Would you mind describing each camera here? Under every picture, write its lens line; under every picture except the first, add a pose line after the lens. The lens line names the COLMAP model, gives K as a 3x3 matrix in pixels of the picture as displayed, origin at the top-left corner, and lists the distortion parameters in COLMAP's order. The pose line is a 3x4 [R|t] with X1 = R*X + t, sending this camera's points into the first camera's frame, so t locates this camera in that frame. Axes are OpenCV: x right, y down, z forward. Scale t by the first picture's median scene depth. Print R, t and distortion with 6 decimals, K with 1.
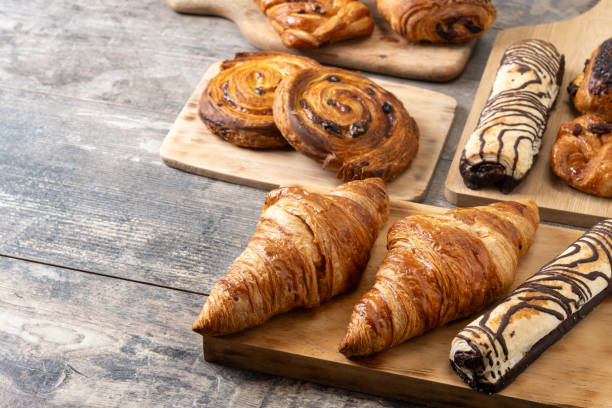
lens RADIAL K [[1601.0, 0, 306.0], [0, 1601.0, 204.0], [0, 0, 1]] dist [-0.000421, -0.103345]
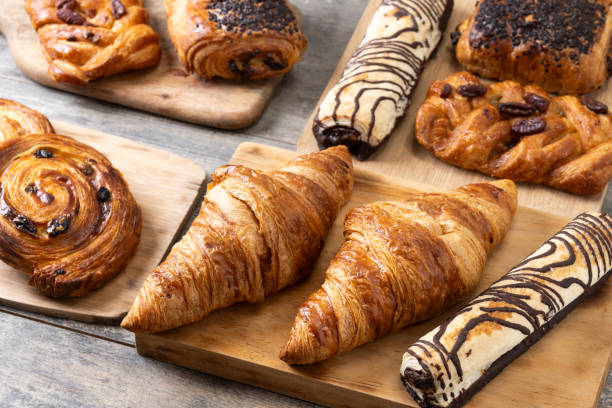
lens RADIAL K [[1601.0, 0, 306.0], [0, 1601.0, 204.0], [0, 0, 1]] dist [-0.000421, -0.103345]
pose [[0.998537, 0.036444, -0.039951, 0.067014], [-0.030901, 0.990832, 0.131522, -0.111944], [0.044378, -0.130095, 0.990508, 0.108798]]
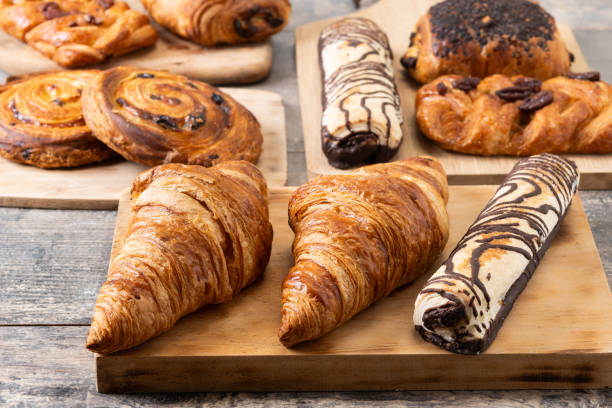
lens RADIAL K [[1601.0, 0, 306.0], [0, 1601.0, 204.0], [0, 0, 1]] dist [-0.000421, -0.103345]
pose [[0.948929, -0.136942, 0.284221, -0.176553], [0.177167, 0.976726, -0.120906, 0.120953], [-0.261049, 0.165086, 0.951105, 0.232291]]
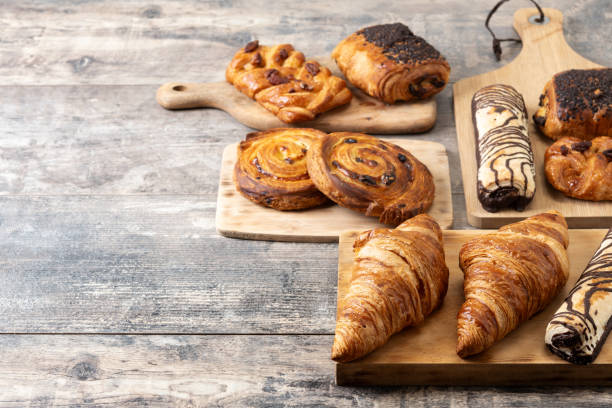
lens RADIAL K [[1601.0, 0, 306.0], [0, 1601.0, 204.0], [0, 0, 1]] dist [-0.000421, -0.103345]
pose [[0.965493, -0.157385, 0.207494, -0.310549], [0.169709, 0.984561, -0.042881, 0.013603], [-0.197541, 0.076615, 0.977296, -0.151474]]
